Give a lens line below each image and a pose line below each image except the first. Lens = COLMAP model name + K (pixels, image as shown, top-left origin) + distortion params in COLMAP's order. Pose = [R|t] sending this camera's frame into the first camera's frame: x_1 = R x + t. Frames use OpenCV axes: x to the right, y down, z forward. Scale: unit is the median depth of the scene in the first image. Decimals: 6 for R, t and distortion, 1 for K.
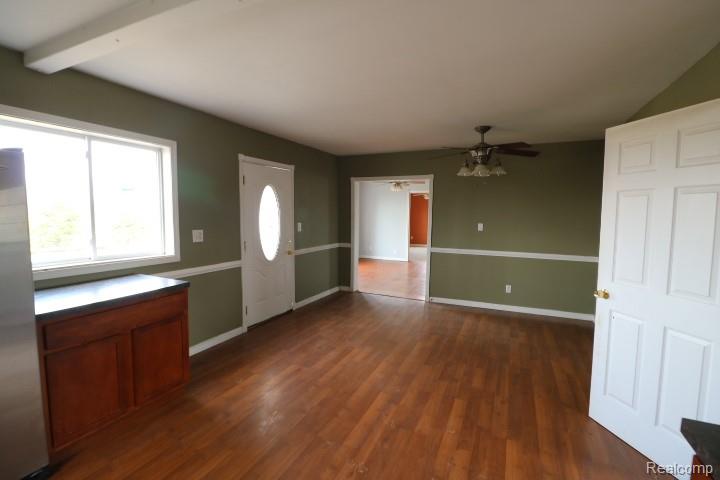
lens RADIAL K [[338.6, 0, 360.0], [0, 338.6, 240.0], [0, 0, 1]] dist [-0.000202, -0.000160]
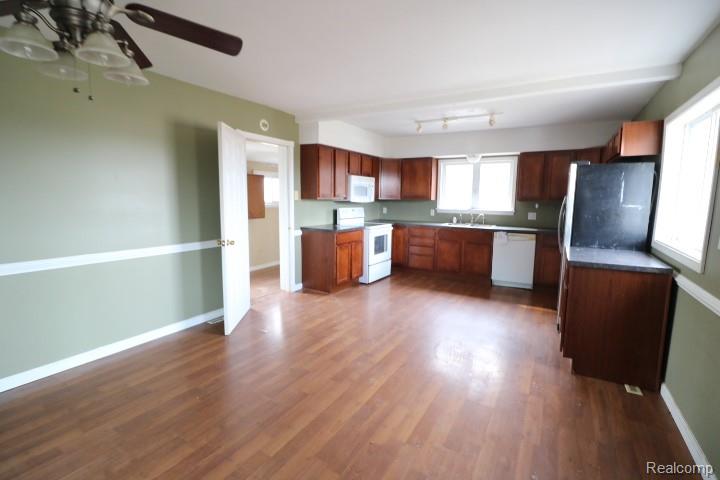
lens RADIAL K [[338.6, 0, 360.0], [0, 338.6, 240.0], [0, 0, 1]] dist [-0.000202, -0.000160]
pose [[-0.994676, -0.033417, 0.097480, 0.020031], [-0.012771, 0.978643, 0.205172, -0.116271], [-0.102254, 0.202835, -0.973859, 1.711196]]
